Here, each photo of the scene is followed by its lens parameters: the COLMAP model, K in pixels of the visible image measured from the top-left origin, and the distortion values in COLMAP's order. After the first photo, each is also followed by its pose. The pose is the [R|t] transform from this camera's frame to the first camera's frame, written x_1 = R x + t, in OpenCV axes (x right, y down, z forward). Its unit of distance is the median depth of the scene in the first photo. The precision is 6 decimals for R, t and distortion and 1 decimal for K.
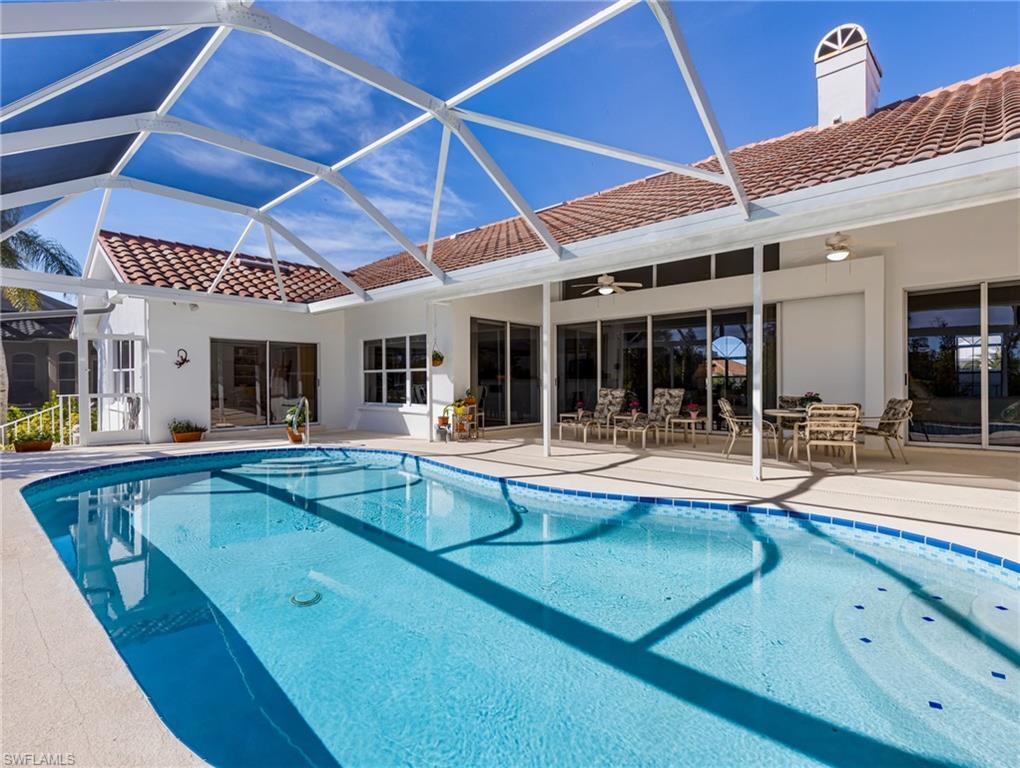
lens RADIAL K [[519.5, 0, 506.2], [0, 519.5, 381.6], [0, 0, 1]] dist [0.011752, -0.002480]
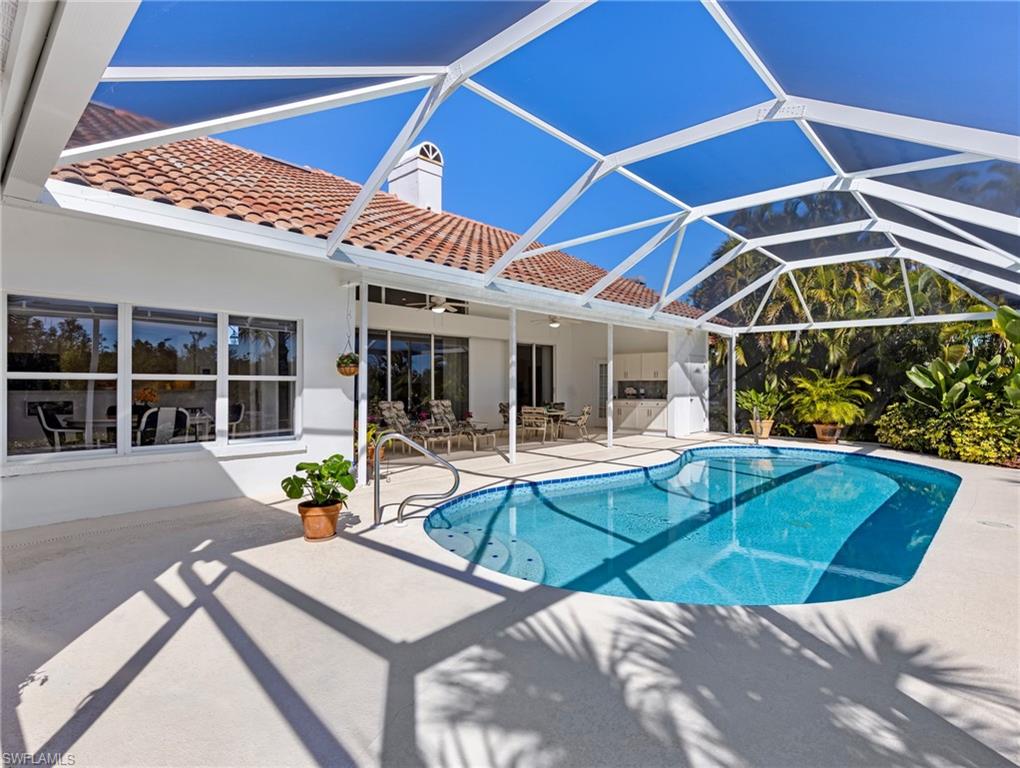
lens RADIAL K [[519.5, 0, 517.9], [0, 519.5, 382.4], [0, 0, 1]] dist [0.011752, -0.002480]
pose [[0.001584, 0.004947, 0.999987, -0.796931], [-0.003876, 0.999980, -0.004941, -0.017219], [-0.999991, -0.003868, 0.001603, 0.769211]]
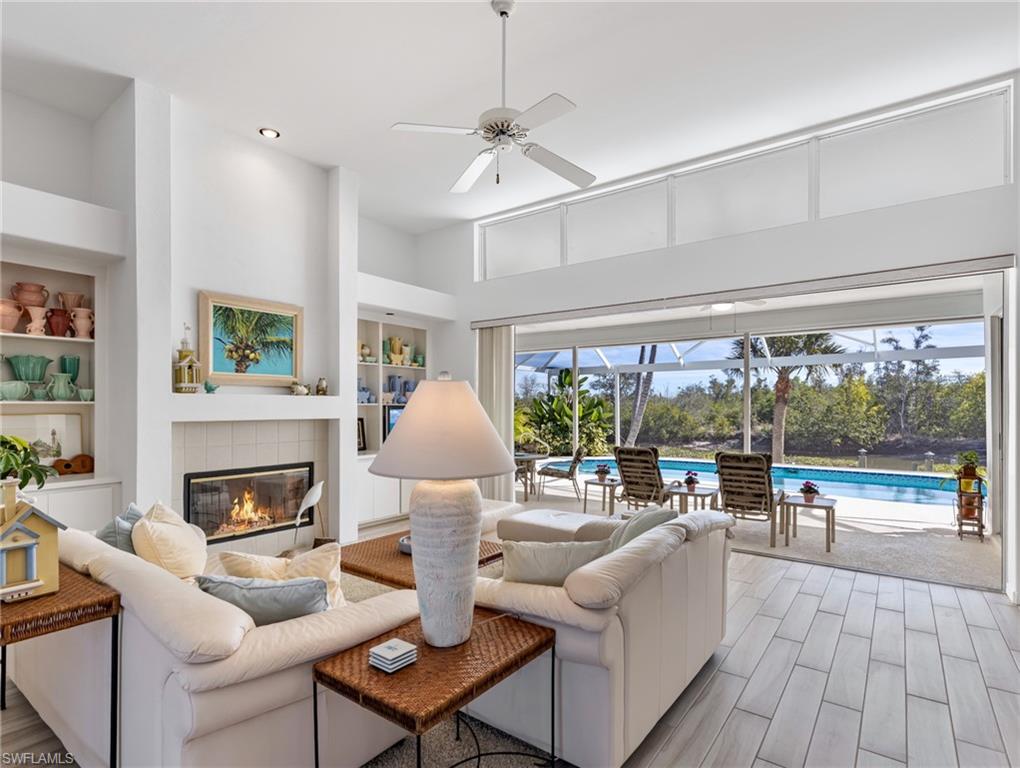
lens RADIAL K [[519.5, 0, 518.0], [0, 519.5, 407.8], [0, 0, 1]] dist [0.011752, -0.002480]
pose [[-0.993546, -0.001462, -0.113419, 0.488690], [-0.001328, 0.999998, -0.001253, -0.031005], [0.113421, -0.001094, -0.993546, 1.521435]]
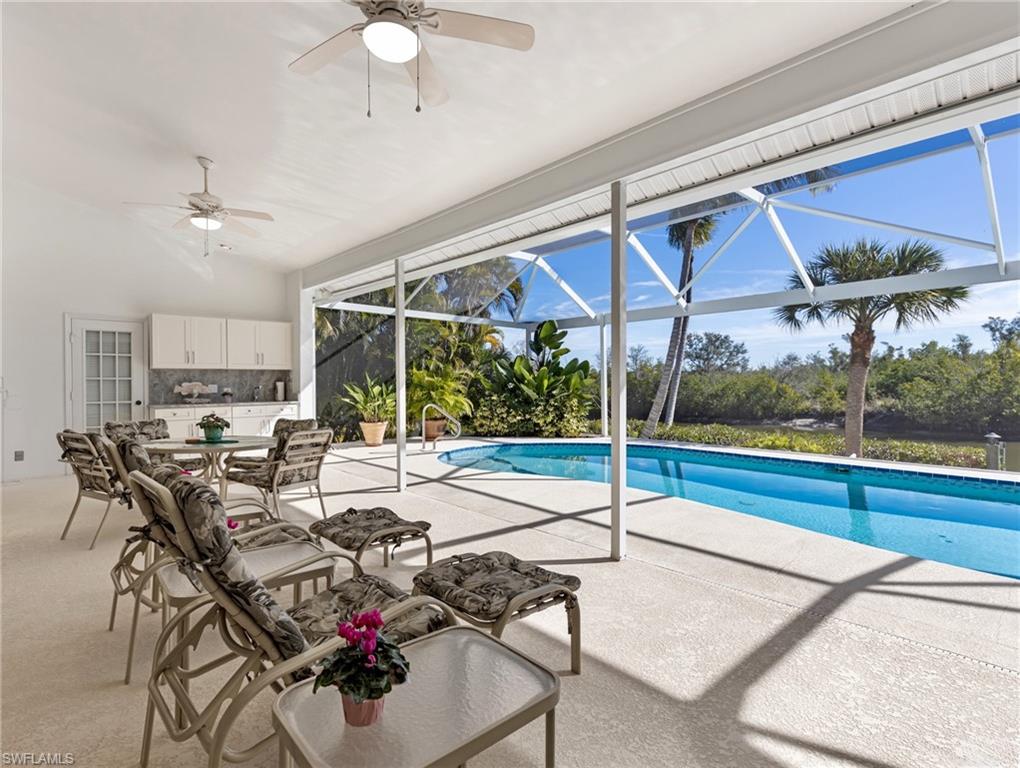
lens RADIAL K [[519.5, 0, 520.4], [0, 519.5, 384.3], [0, 0, 1]] dist [0.011752, -0.002480]
pose [[-0.996869, 0.001957, 0.079041, 0.098093], [0.002146, 0.999995, 0.002302, -0.009003], [-0.079036, 0.002465, -0.996869, 1.148048]]
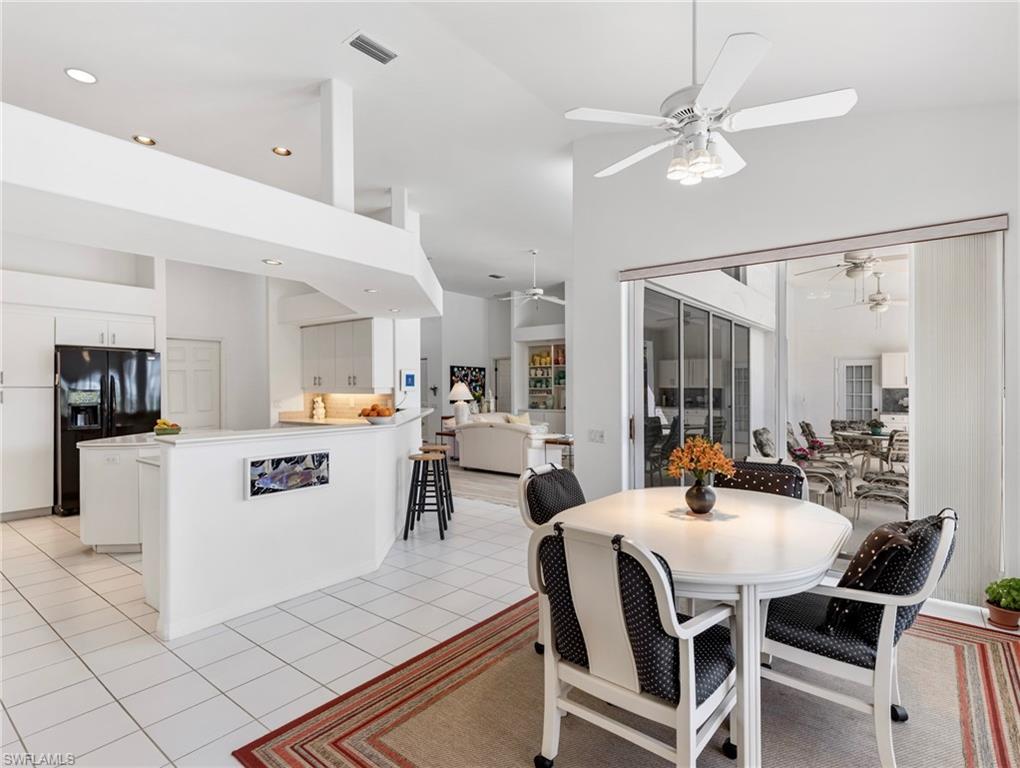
lens RADIAL K [[519.5, 0, 514.1], [0, 519.5, 385.8], [0, 0, 1]] dist [0.011752, -0.002480]
pose [[-0.084001, 0.002062, 0.996464, -0.361041], [0.000070, 0.999998, -0.002063, -0.032119], [-0.996466, -0.000103, -0.084001, 1.339746]]
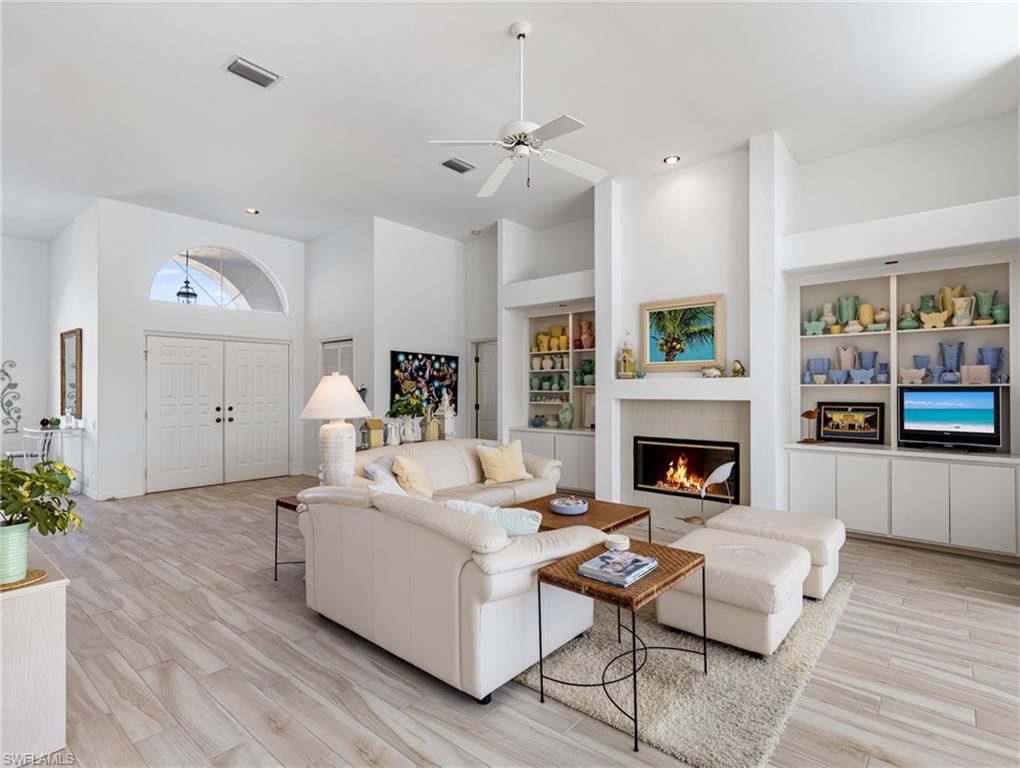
lens RADIAL K [[519.5, 0, 509.9], [0, 519.5, 386.8], [0, 0, 1]] dist [0.011752, -0.002480]
pose [[-0.040288, 0.006379, 0.999168, 0.147626], [-0.004062, 0.999970, -0.006547, -0.029827], [-0.999180, -0.004322, -0.040261, 1.257889]]
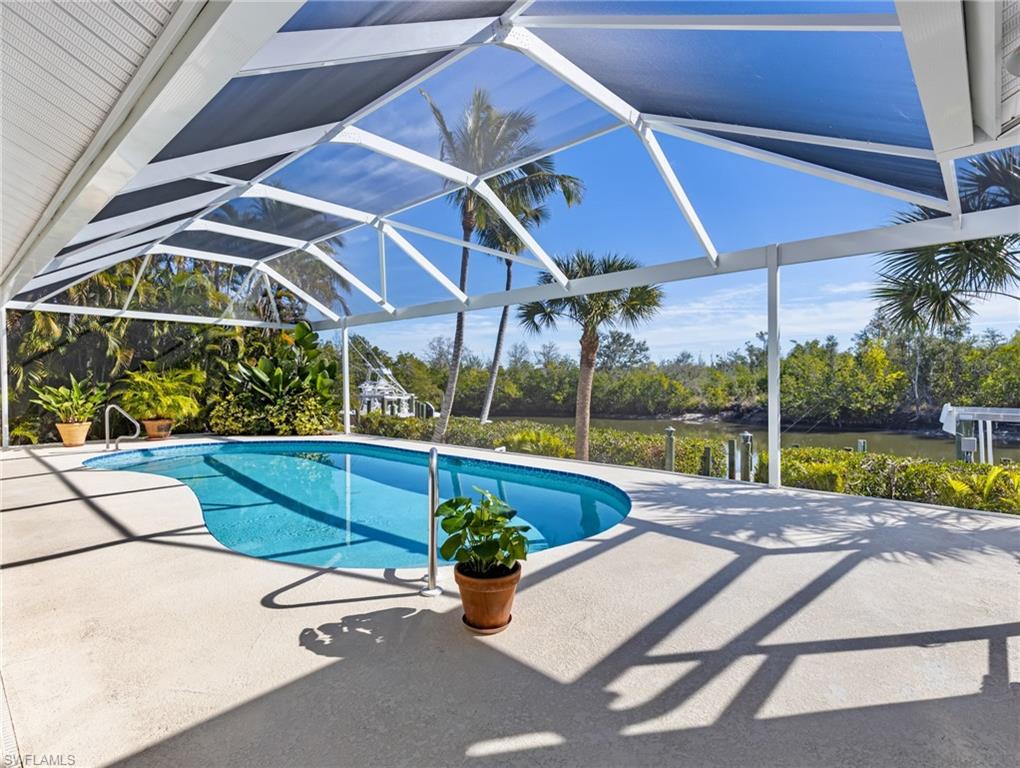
lens RADIAL K [[519.5, 0, 514.2], [0, 519.5, 384.2], [0, 0, 1]] dist [0.011752, -0.002480]
pose [[-0.999965, 0.003909, -0.007414, -0.384369], [0.003839, 0.999948, 0.009426, -0.015882], [0.007450, 0.009397, -0.999928, 1.194942]]
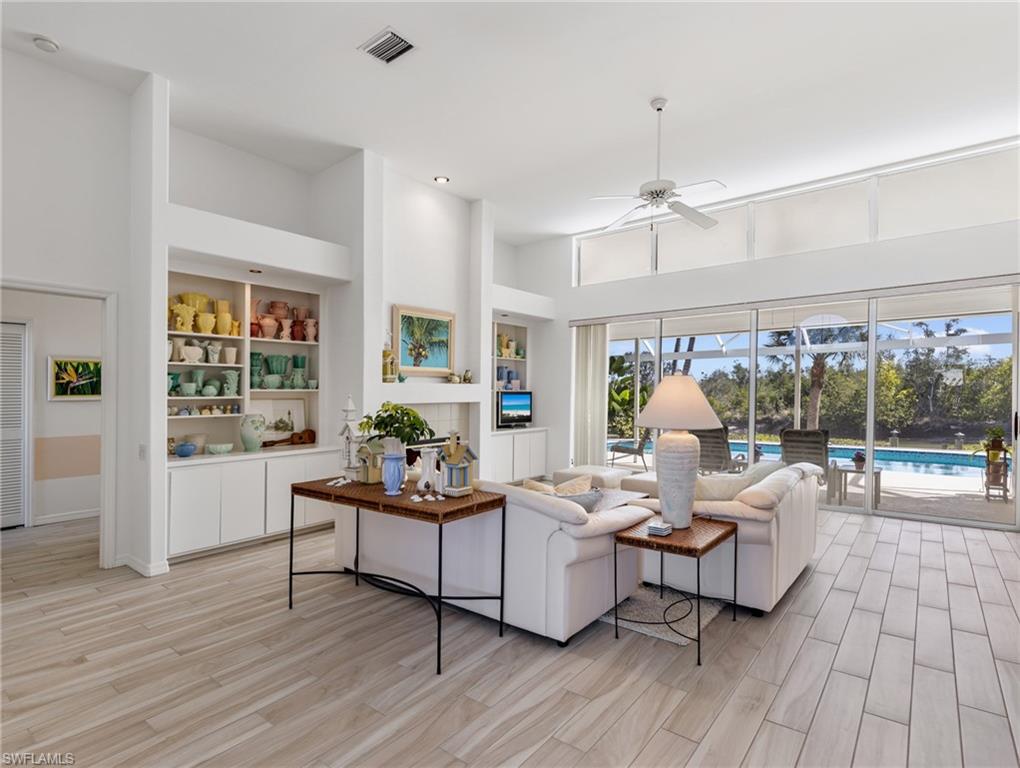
lens RADIAL K [[519.5, 0, 524.5], [0, 519.5, 409.2], [0, 0, 1]] dist [0.011752, -0.002480]
pose [[-0.996102, 0.006834, -0.087943, 0.600387], [0.004392, 0.999600, 0.027937, -0.029770], [0.088099, 0.027442, -0.995734, 1.627822]]
